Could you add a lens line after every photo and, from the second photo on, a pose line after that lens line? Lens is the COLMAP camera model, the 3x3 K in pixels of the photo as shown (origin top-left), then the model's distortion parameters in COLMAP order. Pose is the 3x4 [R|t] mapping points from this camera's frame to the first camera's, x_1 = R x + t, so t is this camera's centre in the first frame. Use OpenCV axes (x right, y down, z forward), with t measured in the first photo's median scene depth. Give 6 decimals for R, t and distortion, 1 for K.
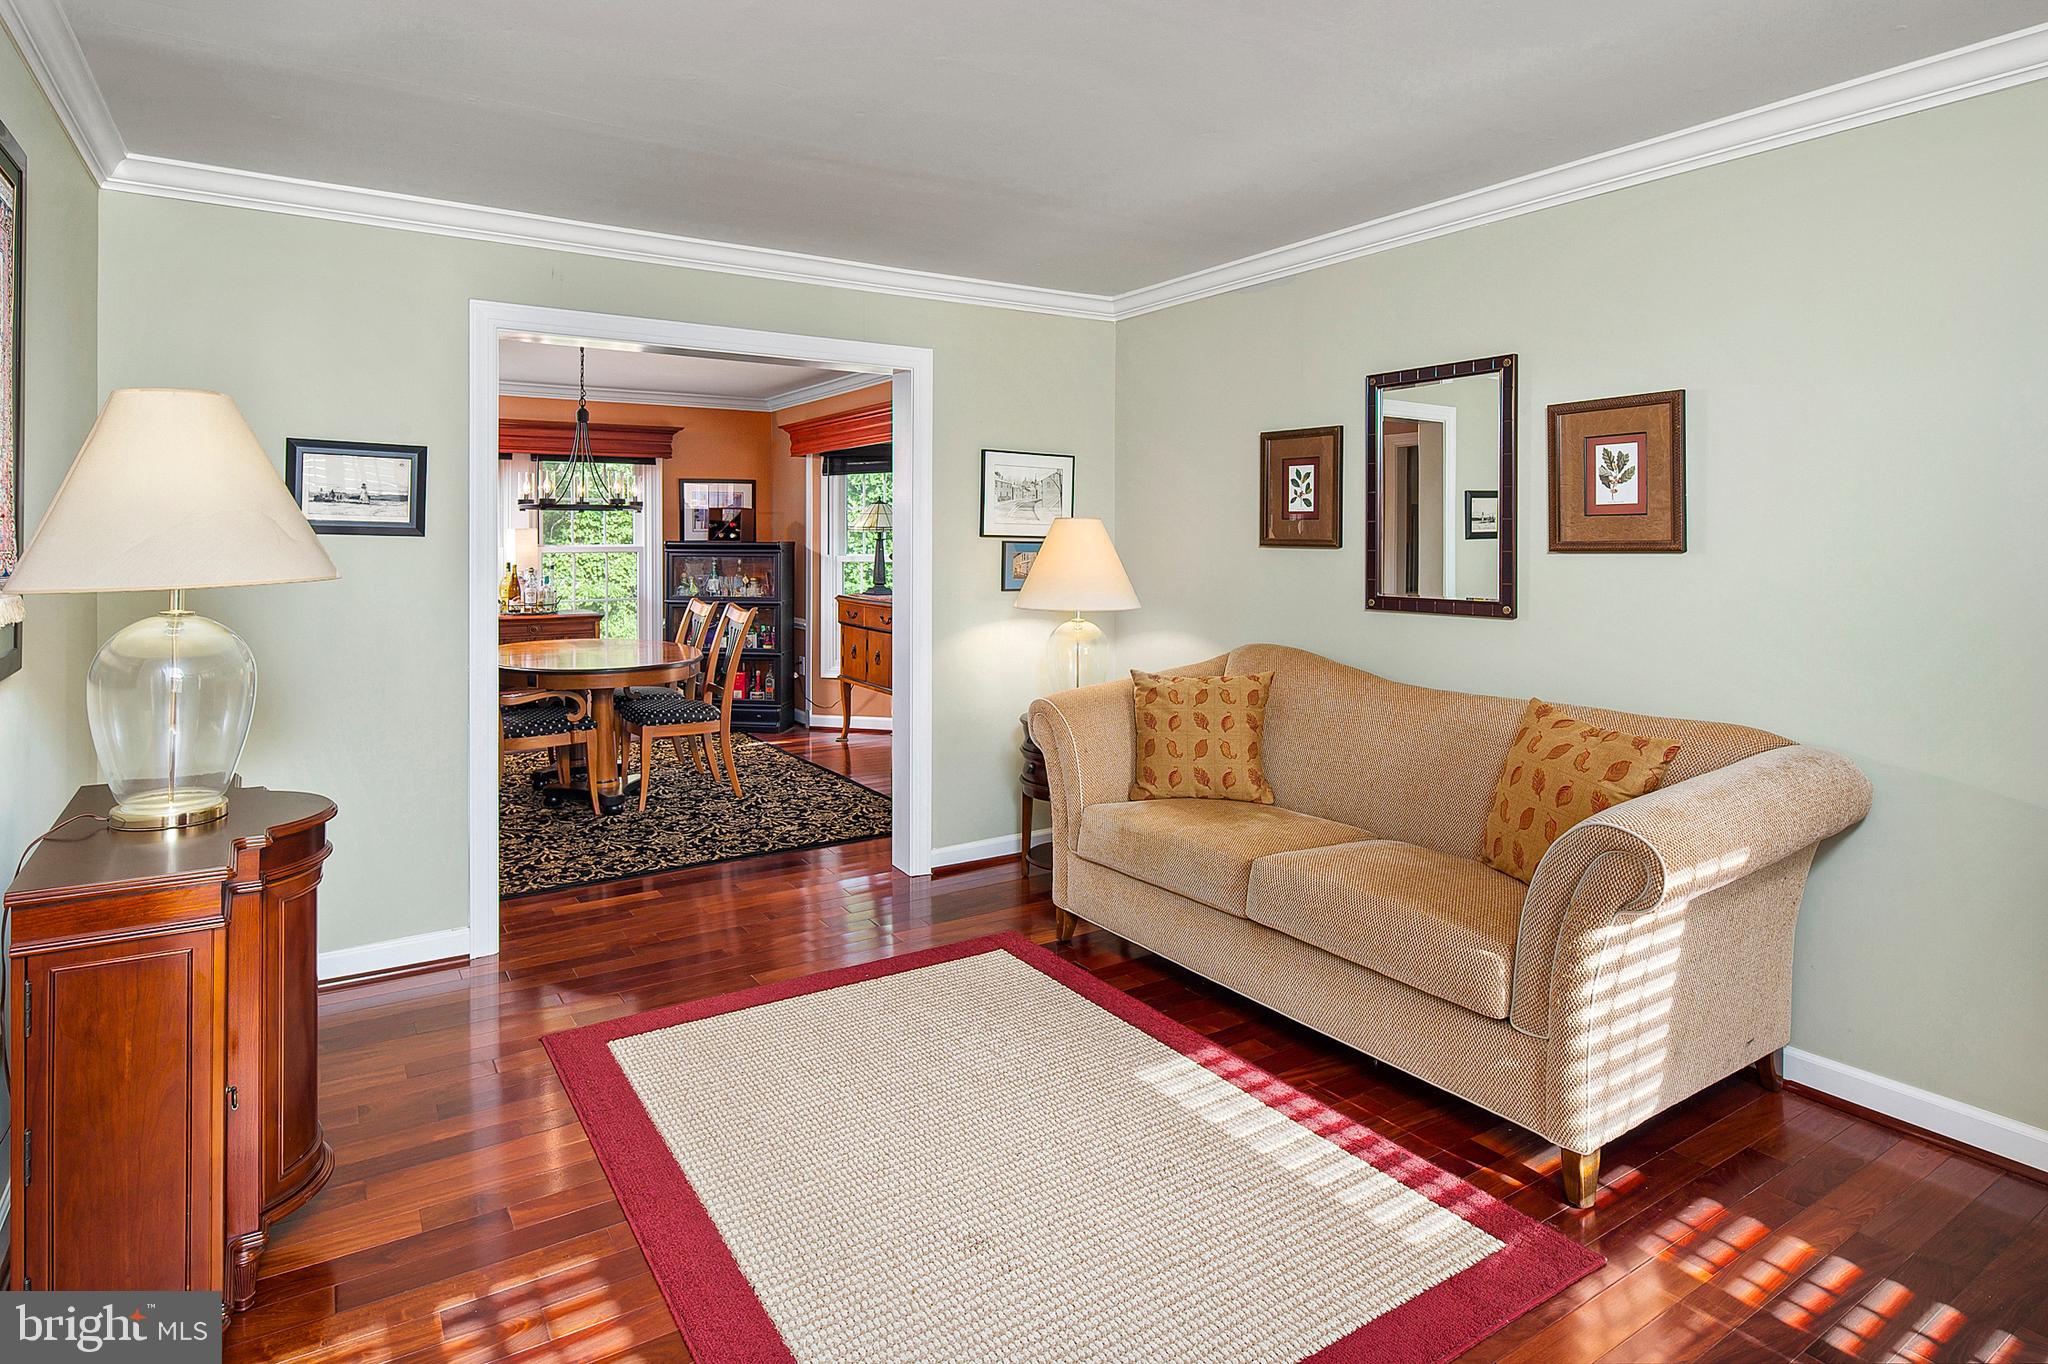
lens RADIAL K [[1119.6, 0, 1014.7], [0, 1119.6, 555.1], [0, 0, 1]] dist [-0.003665, -0.002348]
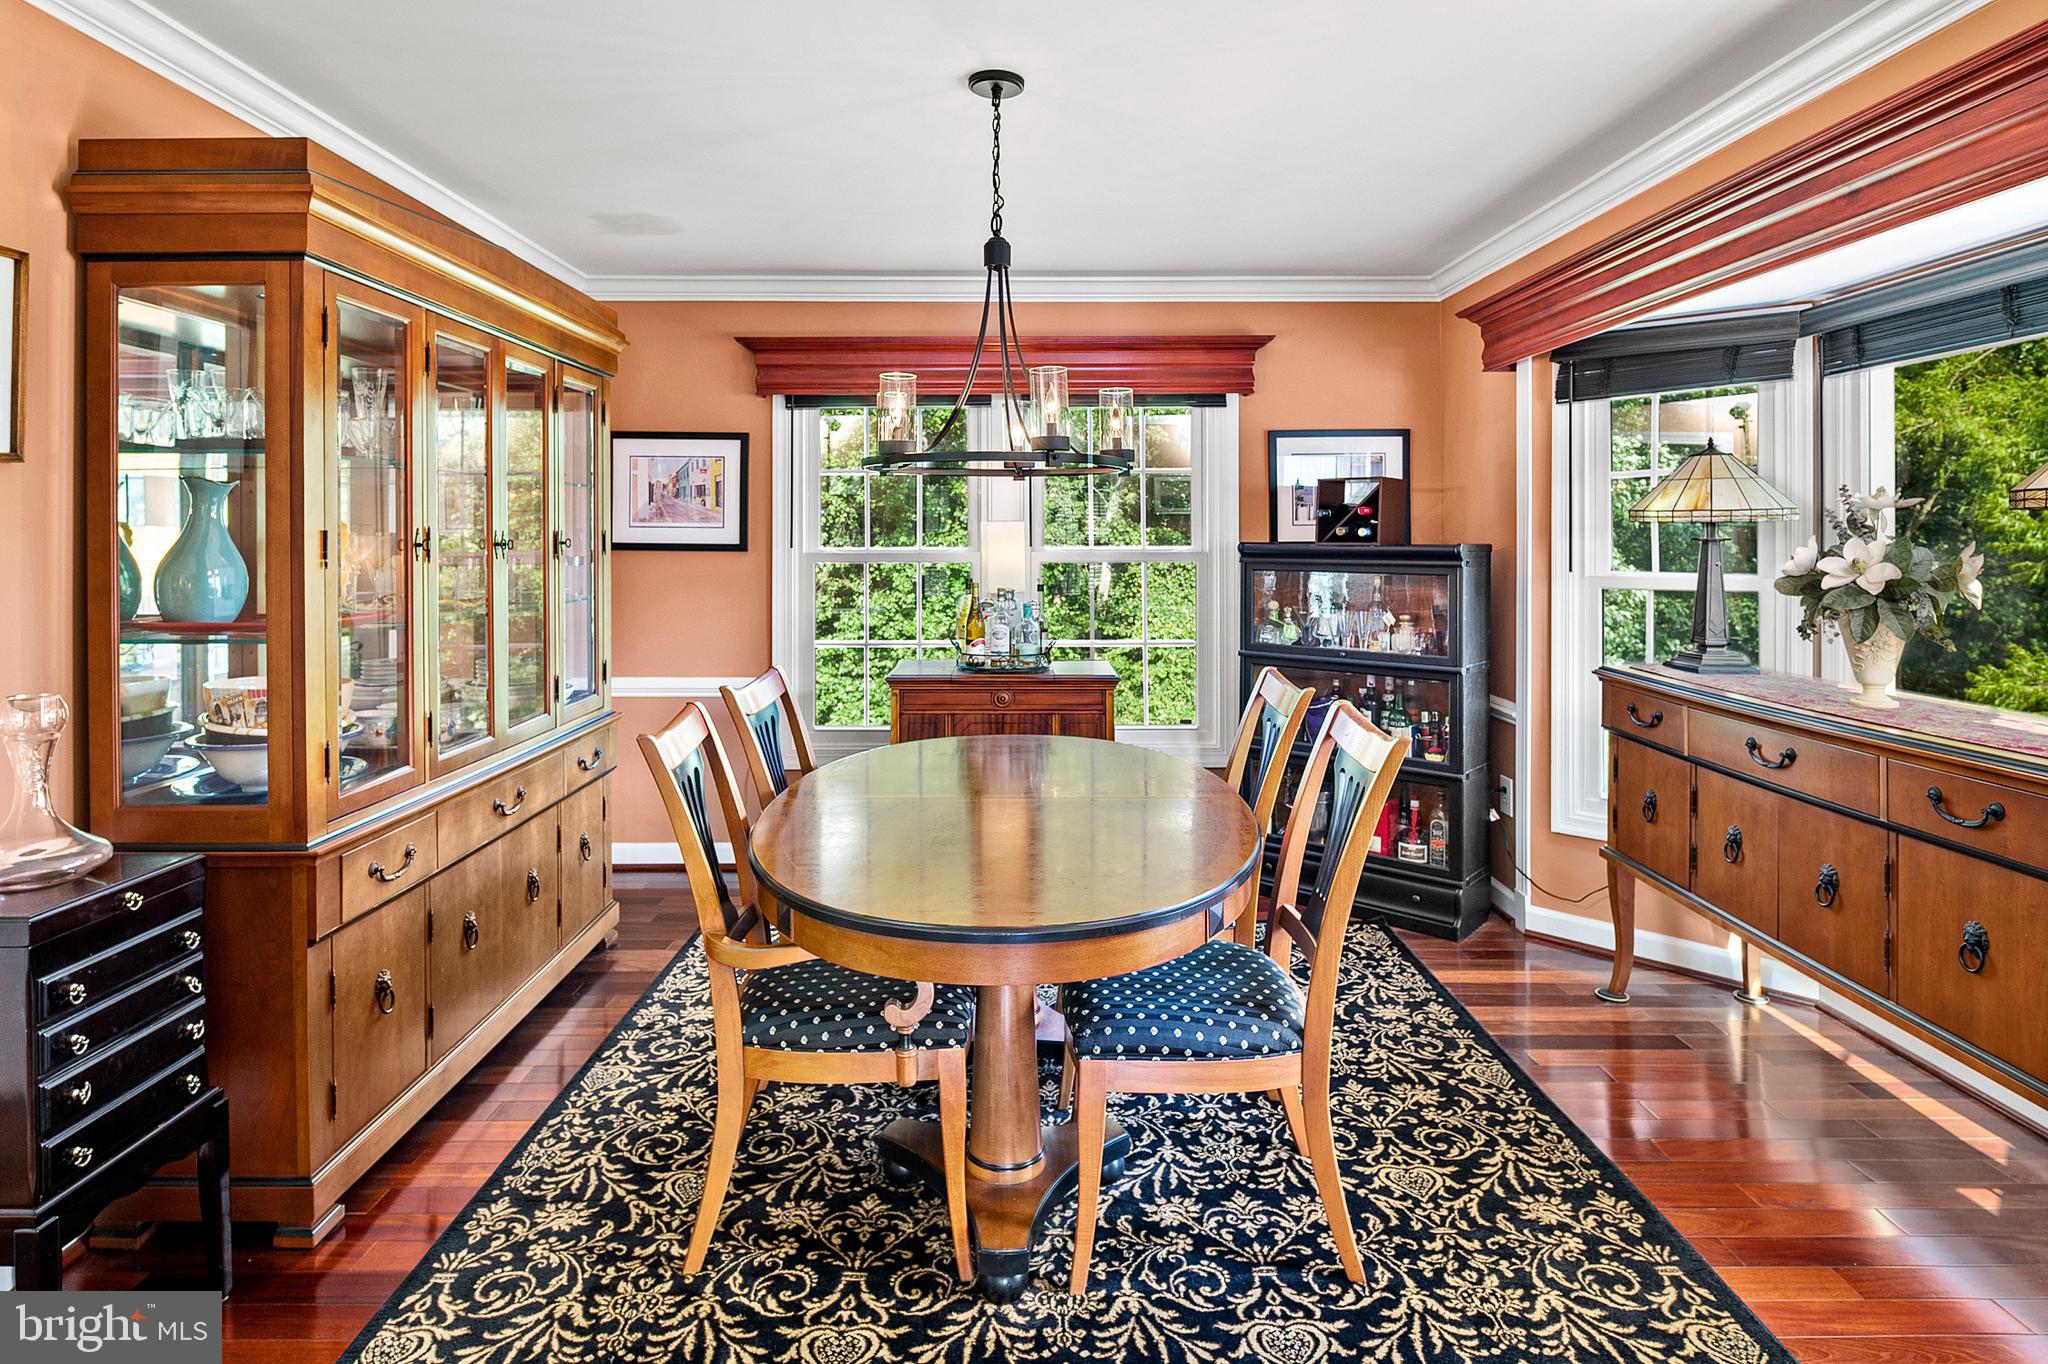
lens RADIAL K [[1119.6, 0, 1014.7], [0, 1119.6, 555.1], [0, 0, 1]] dist [-0.003665, -0.002348]
pose [[0.841337, 0.002057, -0.540507, -0.109047], [-0.001659, 0.999998, 0.001222, -0.007021], [0.540508, -0.000131, 0.841339, 0.481051]]
